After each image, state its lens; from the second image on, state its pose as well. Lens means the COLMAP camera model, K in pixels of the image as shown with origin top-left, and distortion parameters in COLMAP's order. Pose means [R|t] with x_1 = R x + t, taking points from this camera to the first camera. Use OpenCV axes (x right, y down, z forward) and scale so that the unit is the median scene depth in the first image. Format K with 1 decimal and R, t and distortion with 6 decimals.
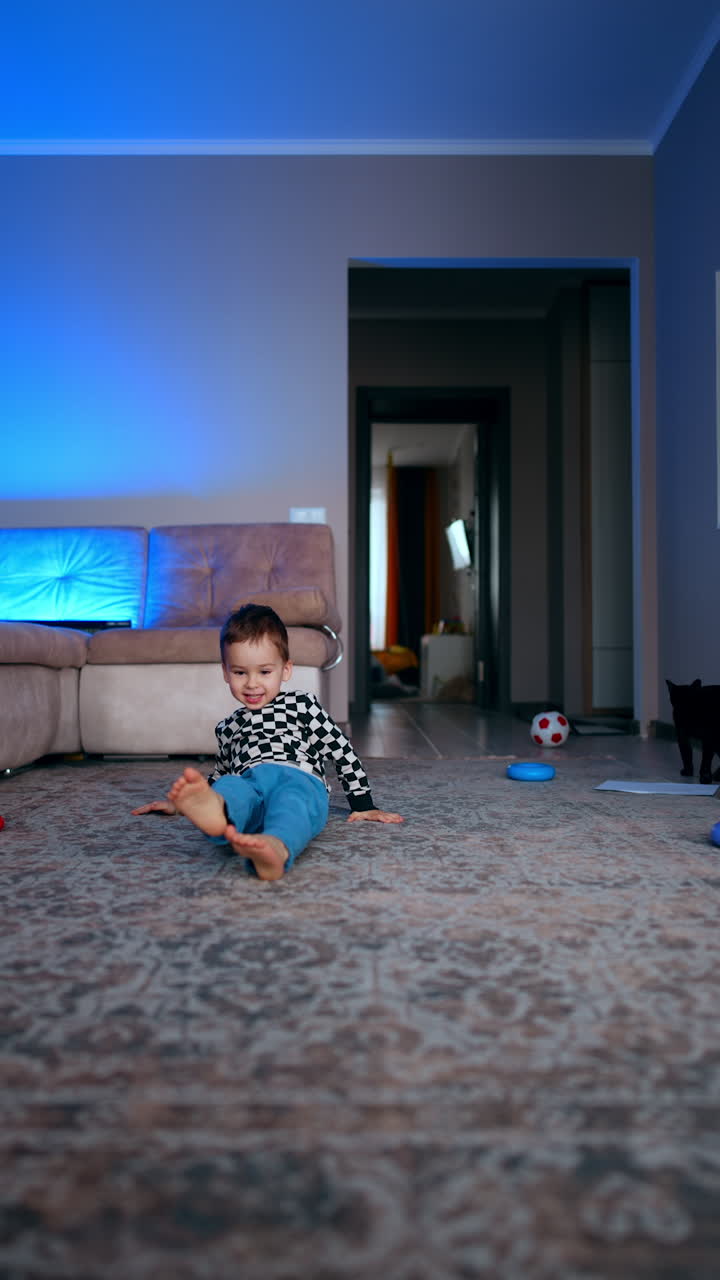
lens RADIAL K [[929.1, 0, 360.0], [0, 929.1, 640.0], [0, 0, 1]] dist [-0.018873, 0.002231]
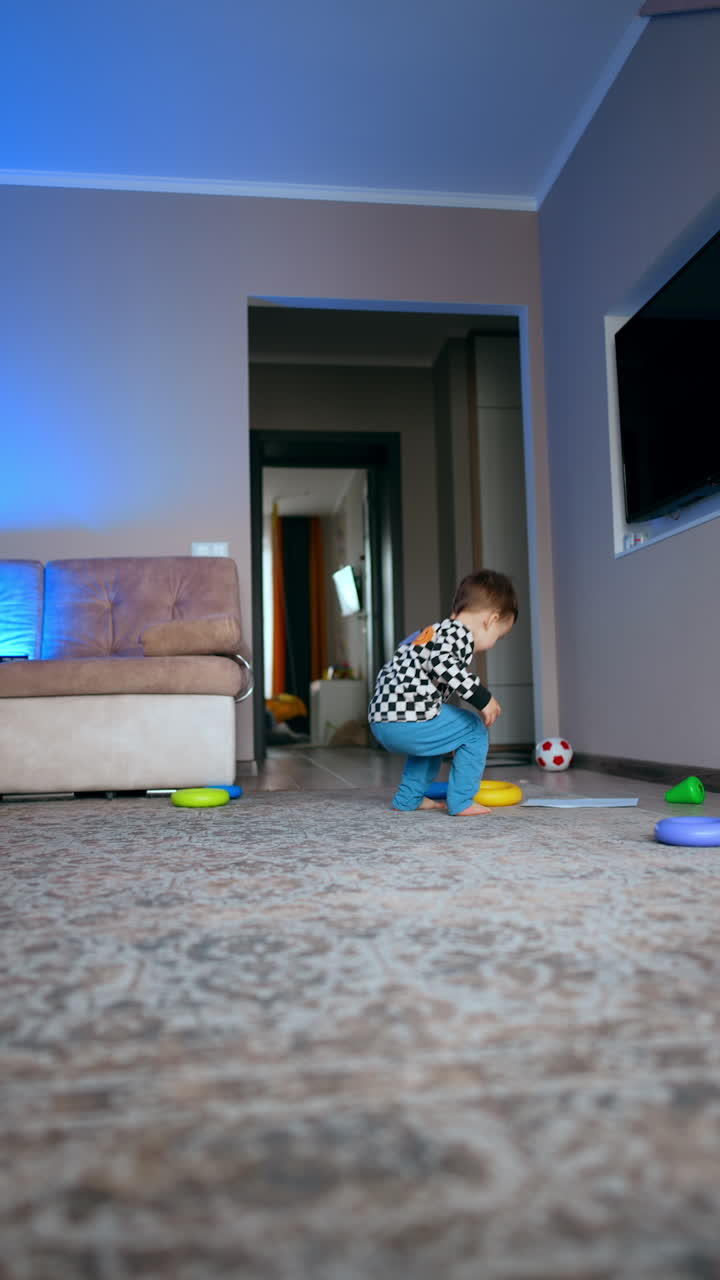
lens RADIAL K [[929.1, 0, 360.0], [0, 929.1, 640.0], [0, 0, 1]] dist [-0.018873, 0.002231]
pose [[0.991160, -0.012202, 0.132109, -0.101715], [0.020077, 0.998089, -0.058442, 0.074320], [-0.131143, 0.060578, 0.989511, 0.037344]]
